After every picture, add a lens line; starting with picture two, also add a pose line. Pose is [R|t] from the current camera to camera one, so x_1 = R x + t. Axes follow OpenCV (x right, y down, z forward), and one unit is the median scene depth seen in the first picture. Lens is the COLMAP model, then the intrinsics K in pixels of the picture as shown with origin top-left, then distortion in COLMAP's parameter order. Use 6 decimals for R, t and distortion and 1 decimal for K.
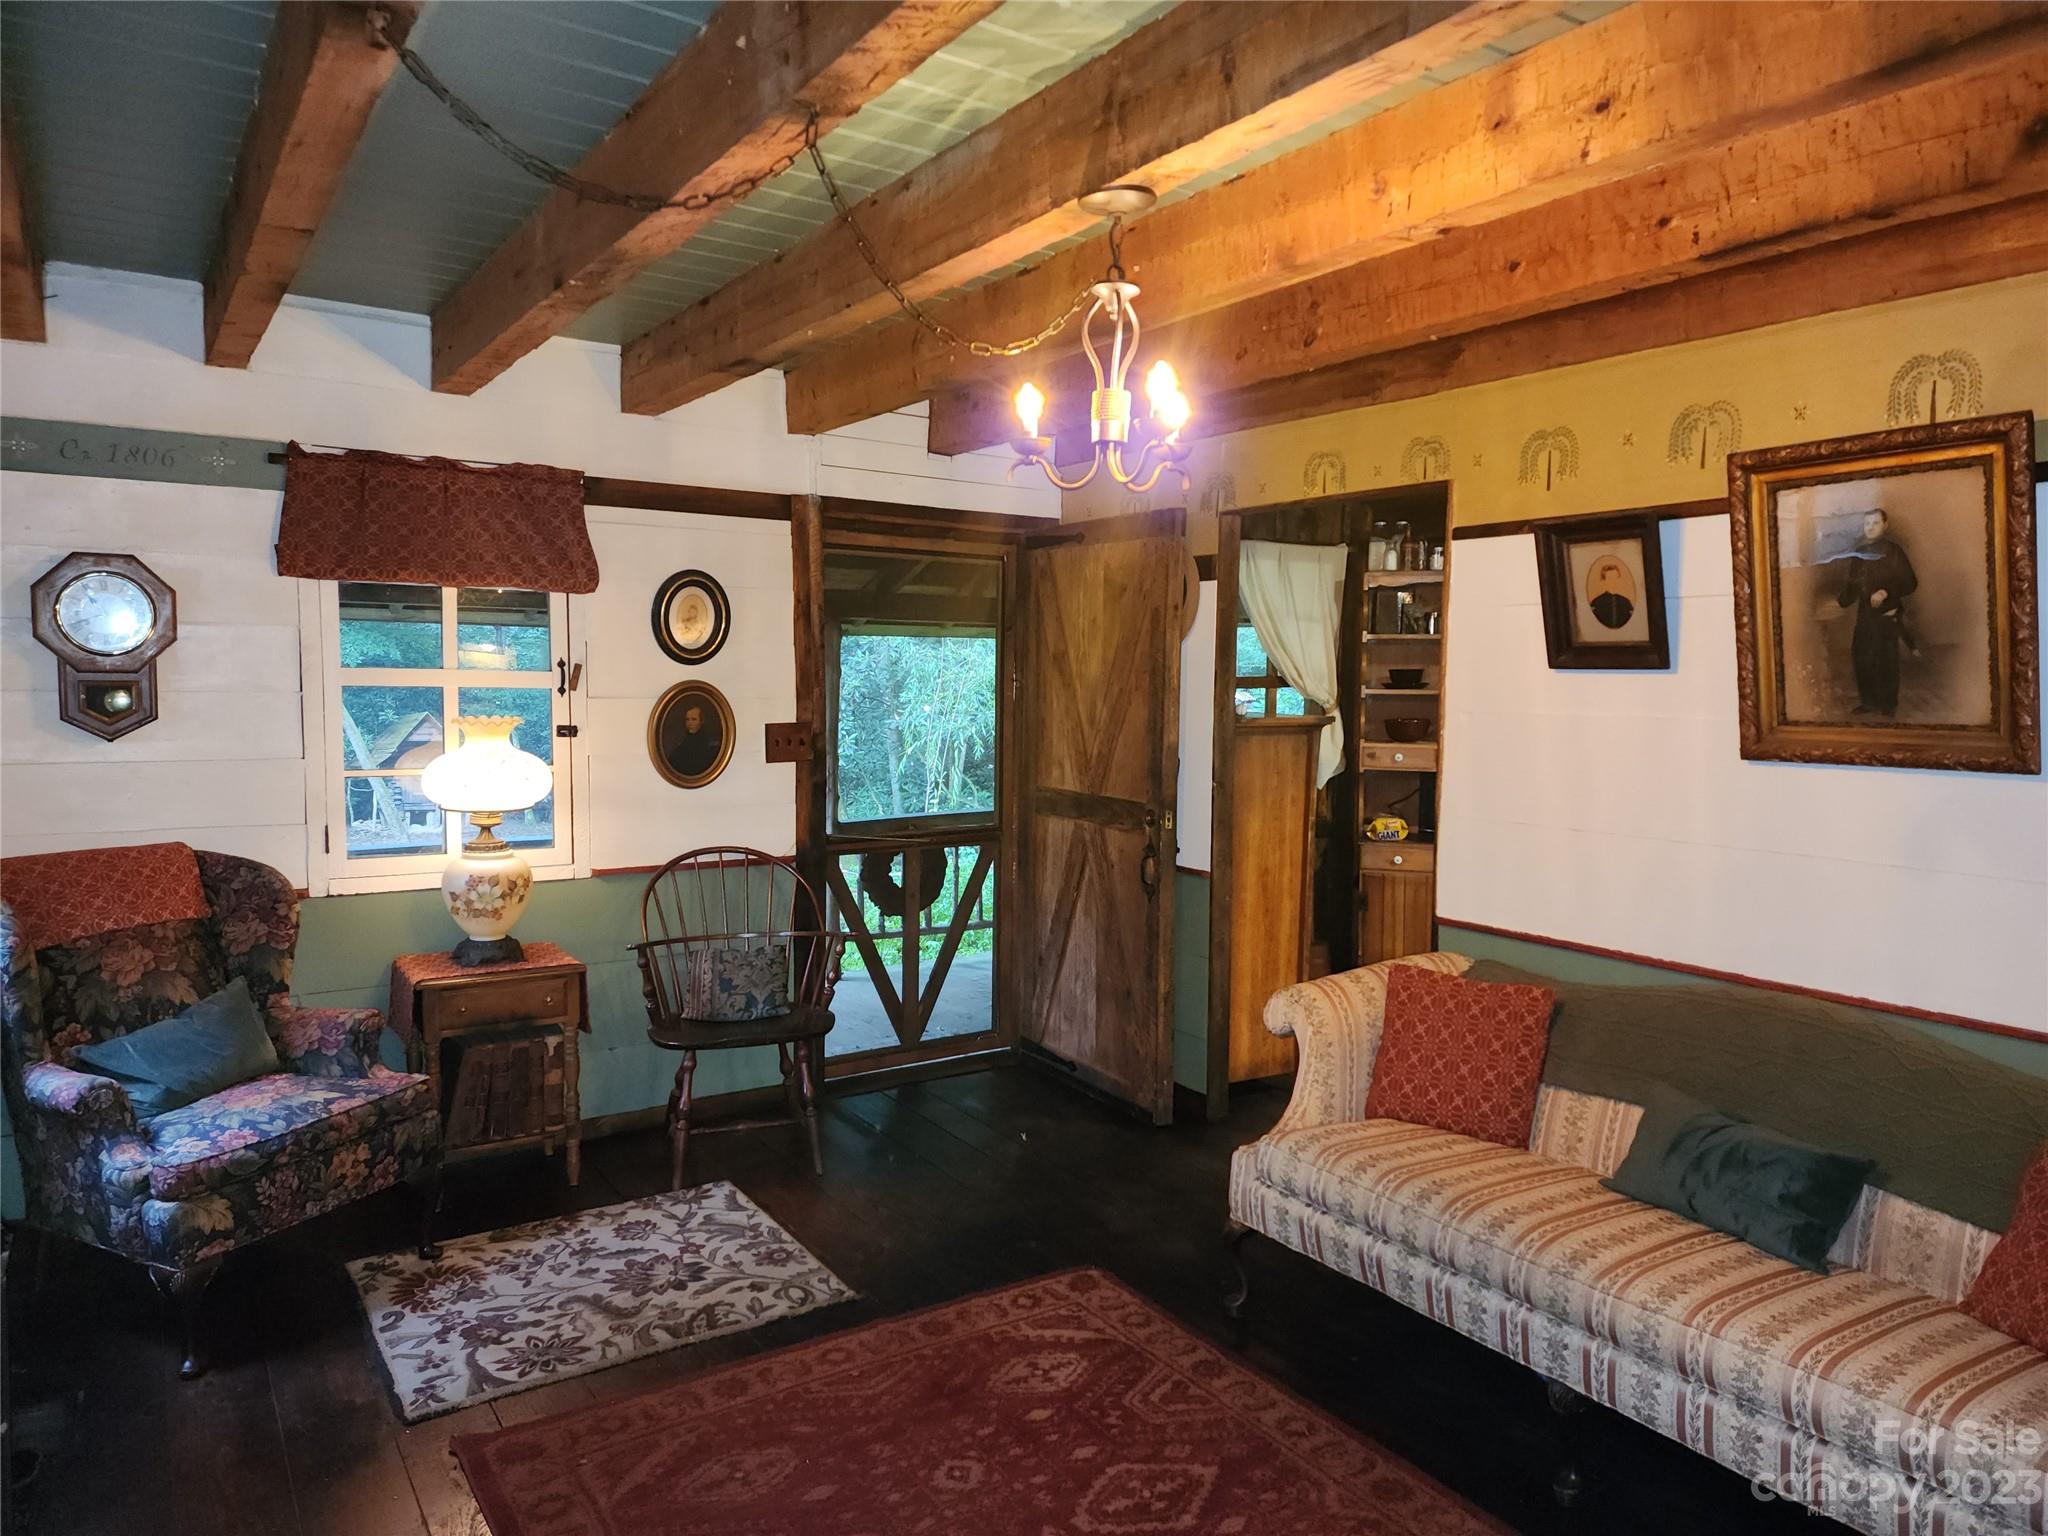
lens RADIAL K [[1370.4, 0, 1031.6], [0, 1370.4, 765.3], [0, 0, 1]] dist [0.072190, -0.024608]
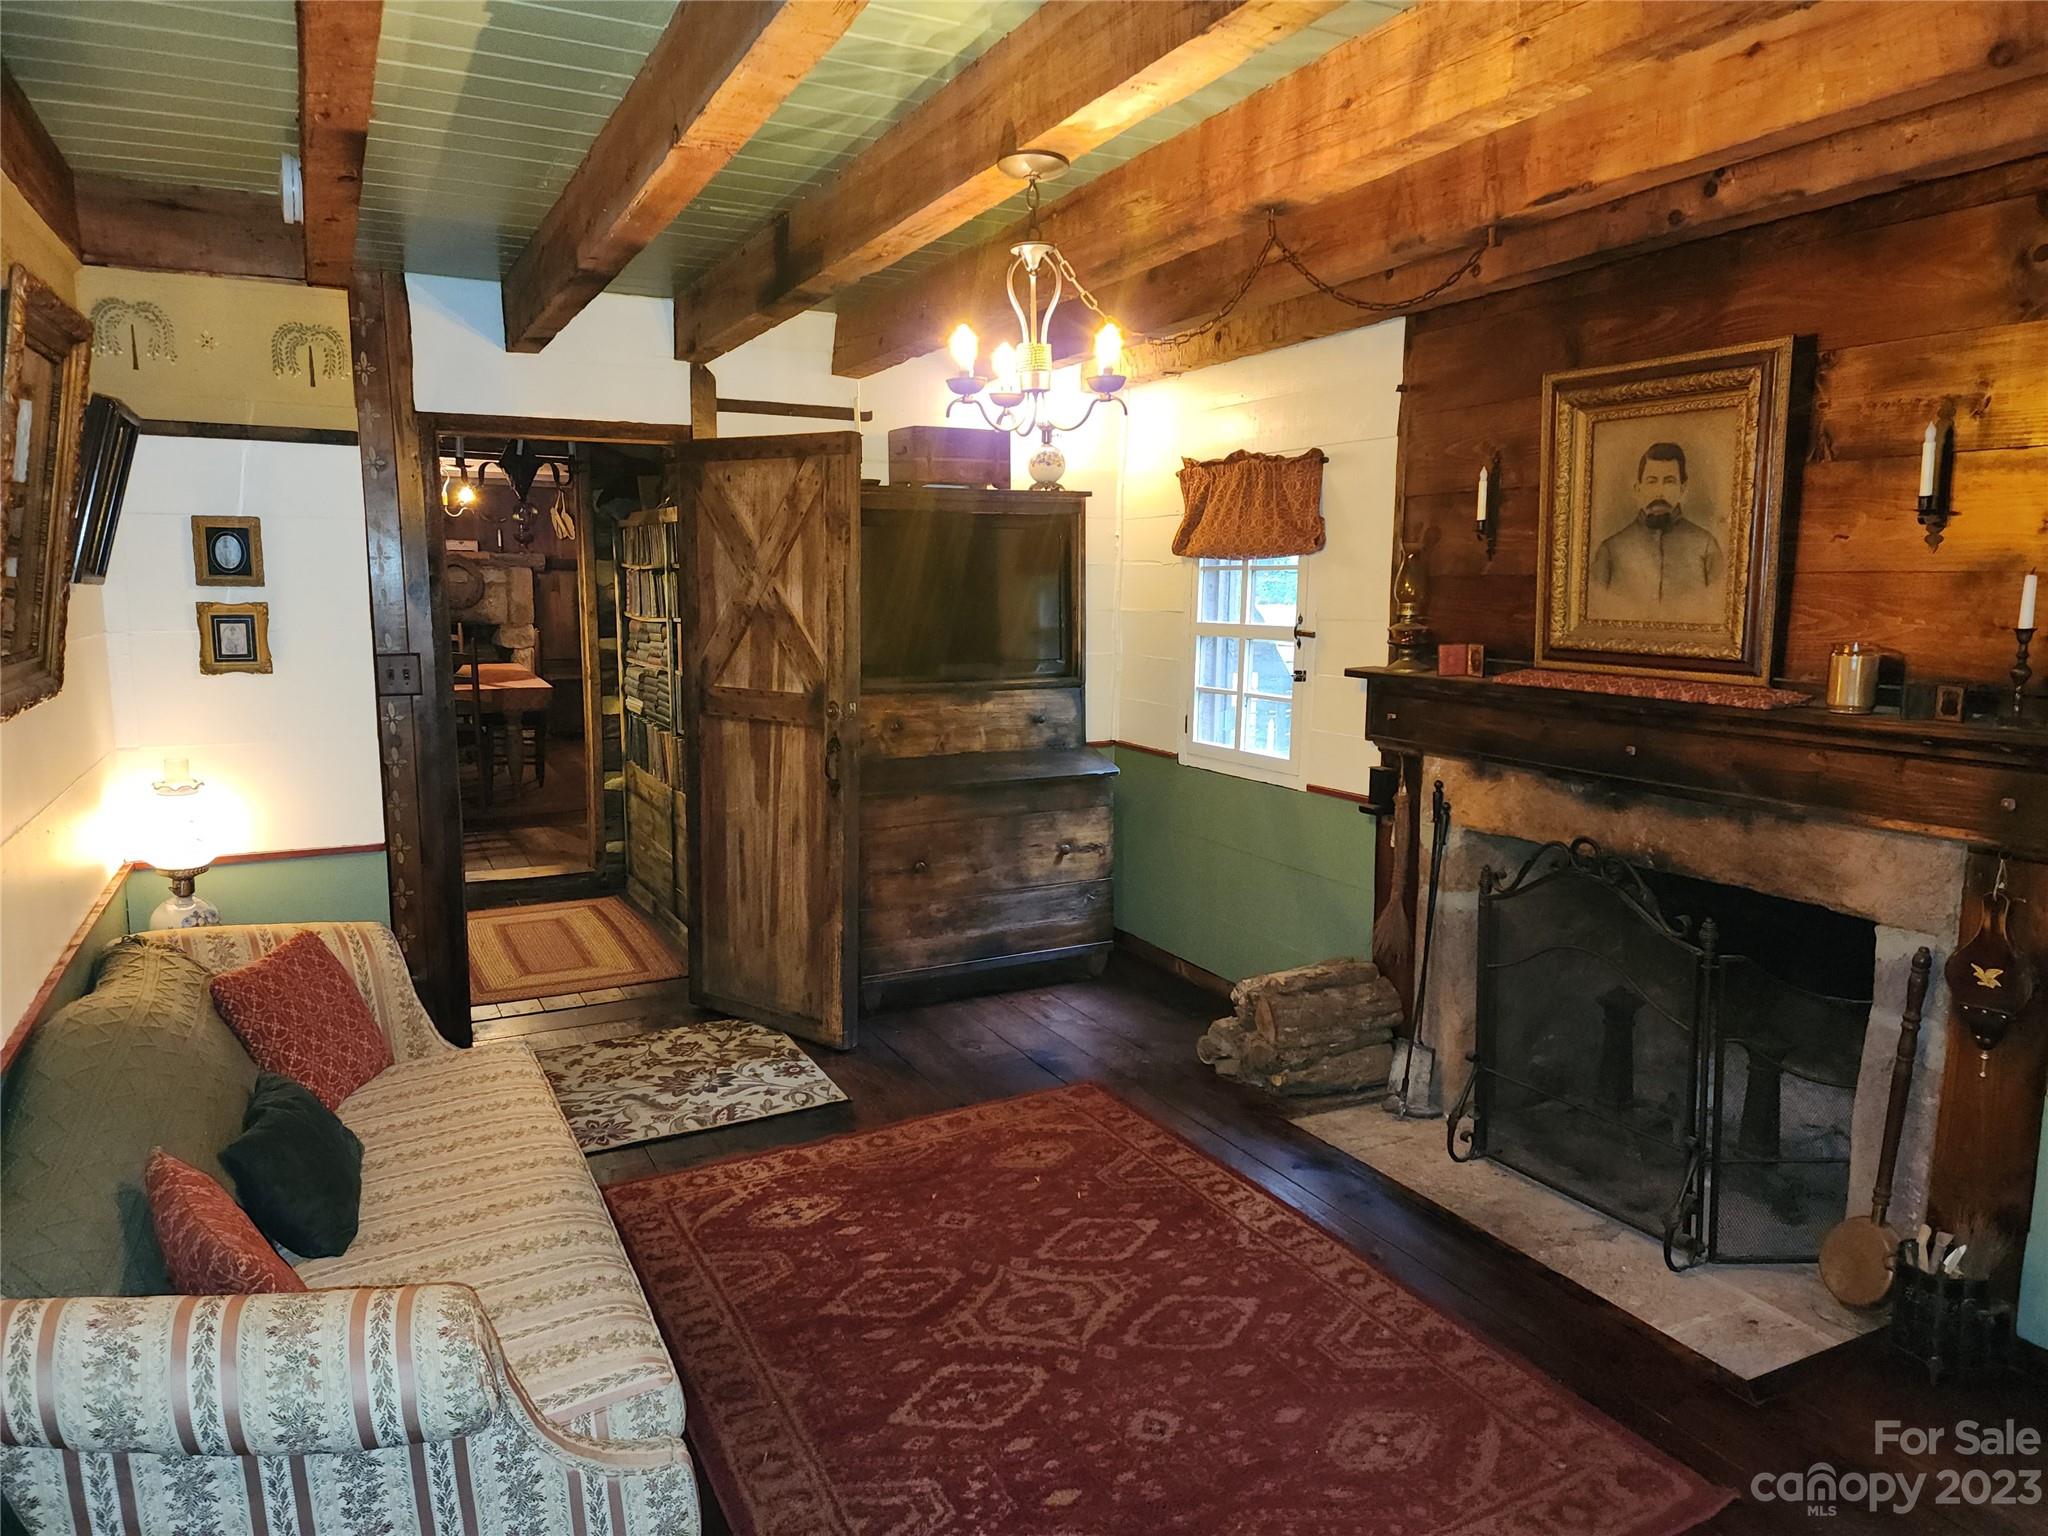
lens RADIAL K [[1370.4, 0, 1024.8], [0, 1370.4, 774.6], [0, 0, 1]] dist [0.072190, -0.024608]
pose [[-0.993205, -0.027095, 0.113179, -0.044634], [-0.002567, 0.977382, 0.211464, -0.110084], [-0.116349, 0.209737, -0.970811, 1.386561]]
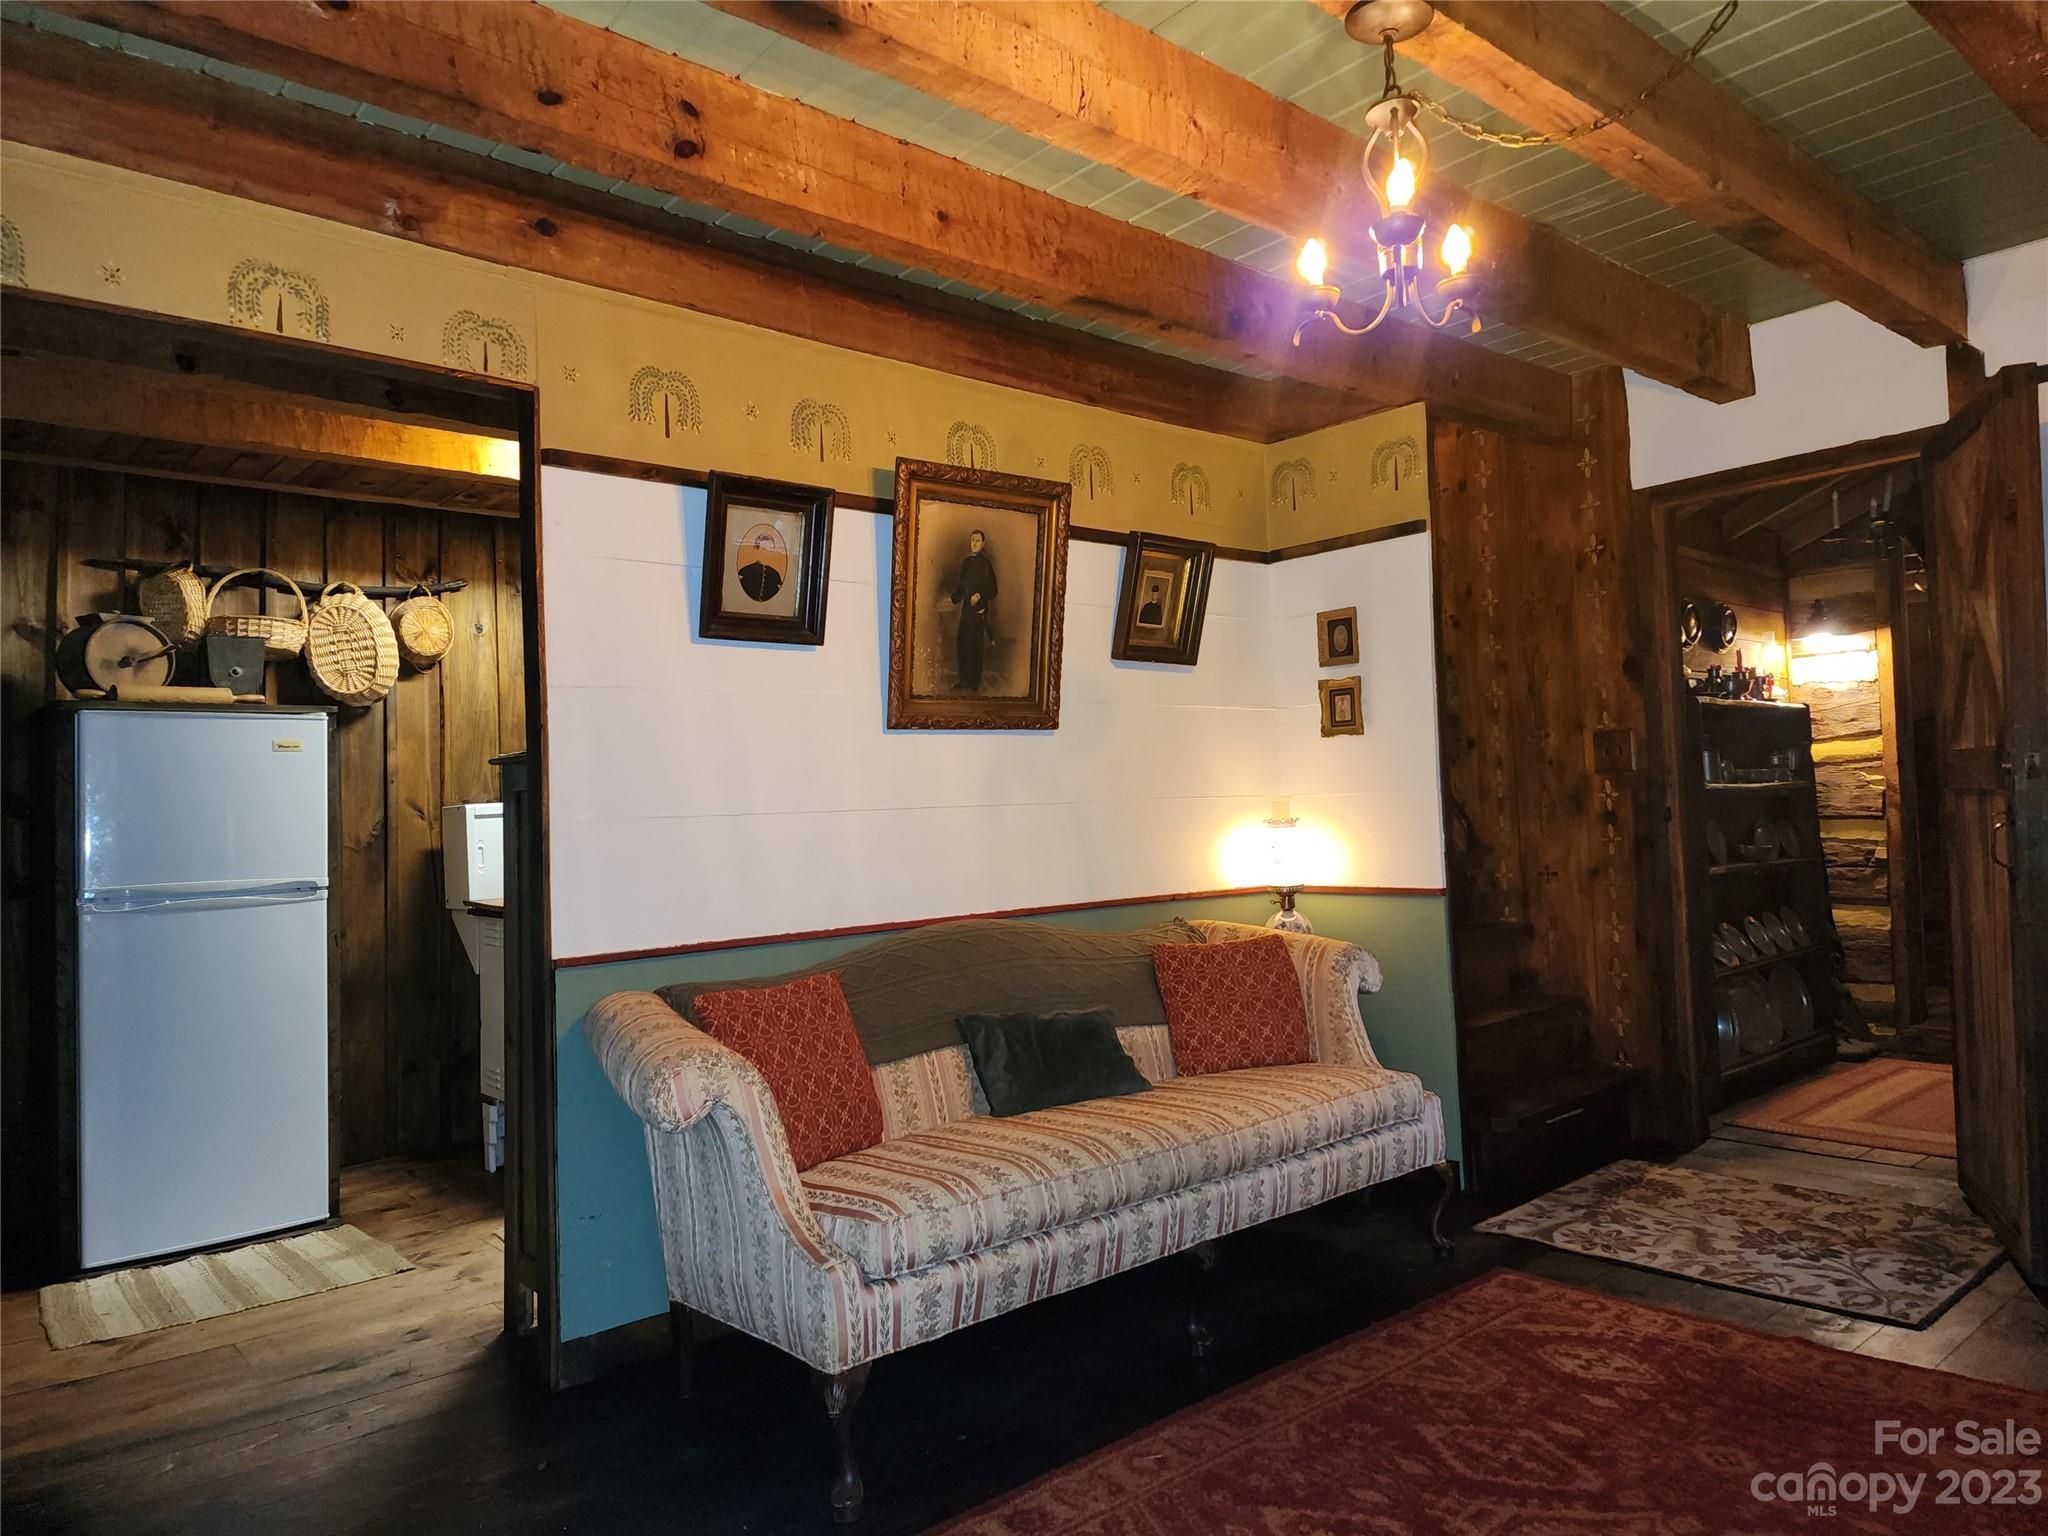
lens RADIAL K [[1370.4, 0, 1026.4], [0, 1370.4, 759.2], [0, 0, 1]] dist [0.072190, -0.024608]
pose [[-0.134324, 0.033941, 0.990356, -0.519717], [0.104460, 0.994330, -0.019909, 0.046436], [-0.985416, 0.100779, -0.137107, 0.909183]]
